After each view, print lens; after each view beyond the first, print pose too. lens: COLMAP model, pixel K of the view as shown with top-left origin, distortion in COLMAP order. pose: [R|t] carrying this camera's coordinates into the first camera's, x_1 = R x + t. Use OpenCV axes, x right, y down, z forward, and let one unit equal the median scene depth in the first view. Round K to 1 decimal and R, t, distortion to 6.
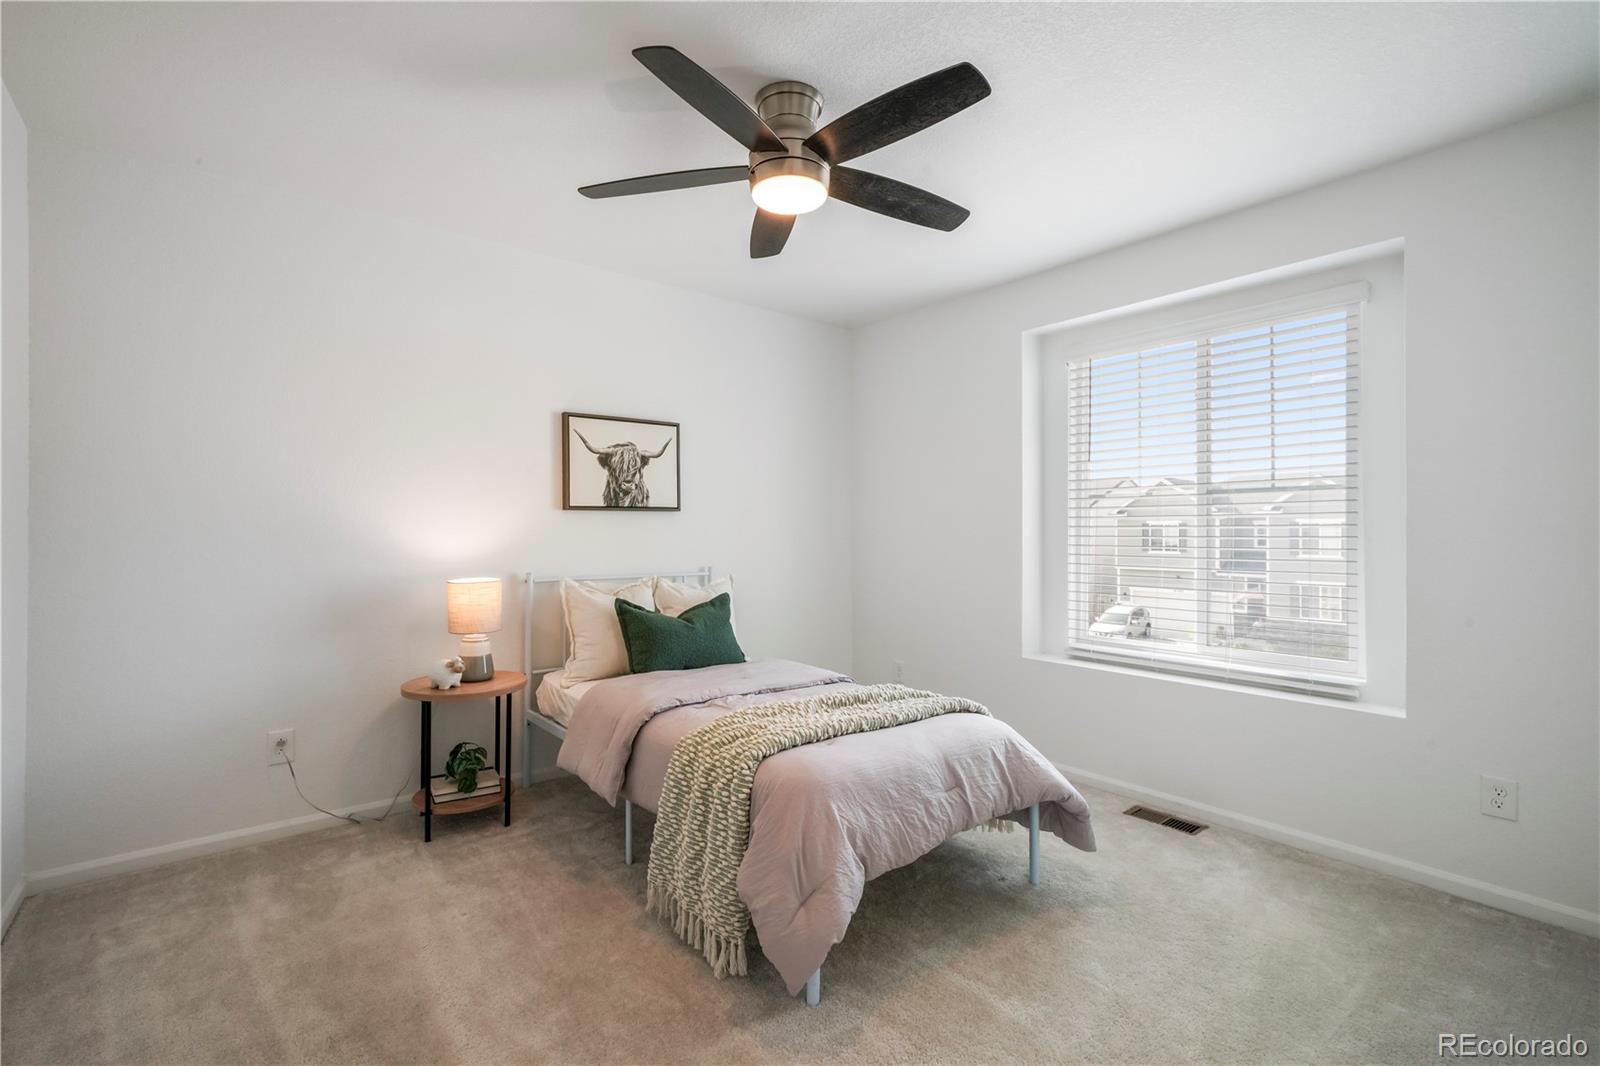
lens RADIAL K [[731.3, 0, 777.2], [0, 731.3, 538.3], [0, 0, 1]] dist [-0.000063, -0.000182]
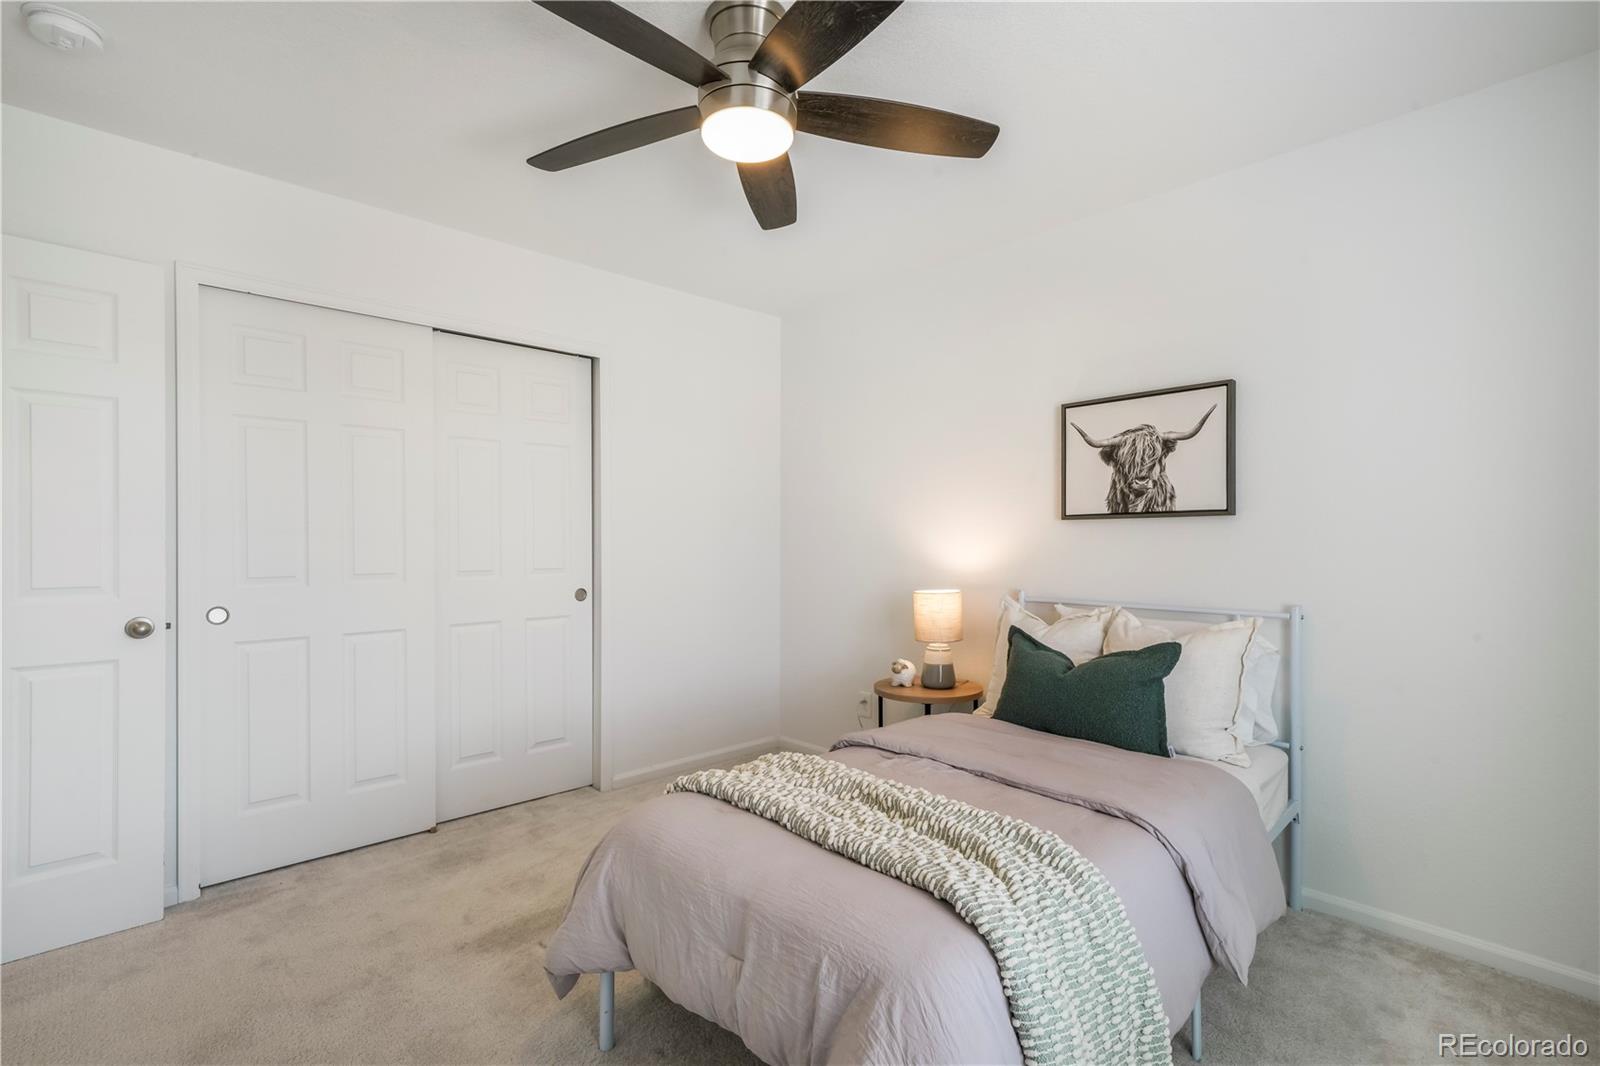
lens RADIAL K [[731.3, 0, 777.2], [0, 731.3, 538.3], [0, 0, 1]] dist [-0.000063, -0.000182]
pose [[0.071378, -0.008136, -0.997416, 0.508910], [-0.018456, 0.999785, -0.009476, -0.003059], [0.997279, 0.019085, 0.071212, 0.584283]]
